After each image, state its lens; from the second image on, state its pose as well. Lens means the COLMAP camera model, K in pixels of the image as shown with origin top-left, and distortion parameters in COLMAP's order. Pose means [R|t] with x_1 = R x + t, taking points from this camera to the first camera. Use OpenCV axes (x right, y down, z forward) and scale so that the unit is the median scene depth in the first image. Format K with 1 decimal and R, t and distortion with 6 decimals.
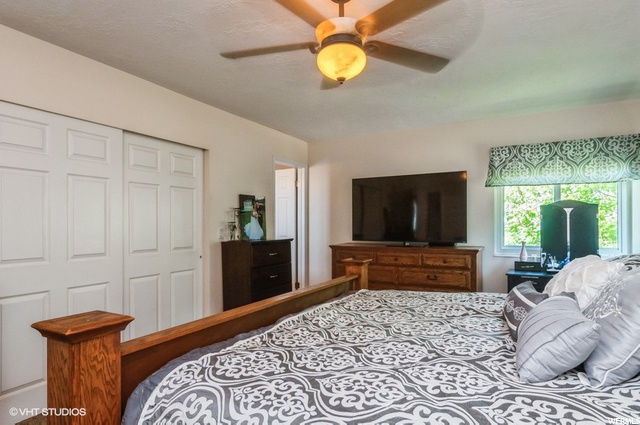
lens RADIAL K [[363.6, 0, 316.4], [0, 363.6, 224.7], [0, 0, 1]] dist [0.001713, 0.000351]
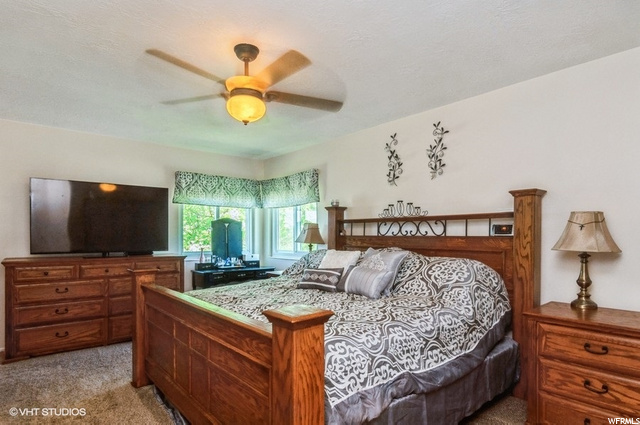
lens RADIAL K [[363.6, 0, 316.4], [0, 363.6, 224.7], [0, 0, 1]] dist [0.001713, 0.000351]
pose [[0.341360, 0.028362, 0.939505, -0.527661], [-0.005644, 0.999588, -0.028125, -0.002480], [-0.939916, 0.004298, 0.341380, 0.168637]]
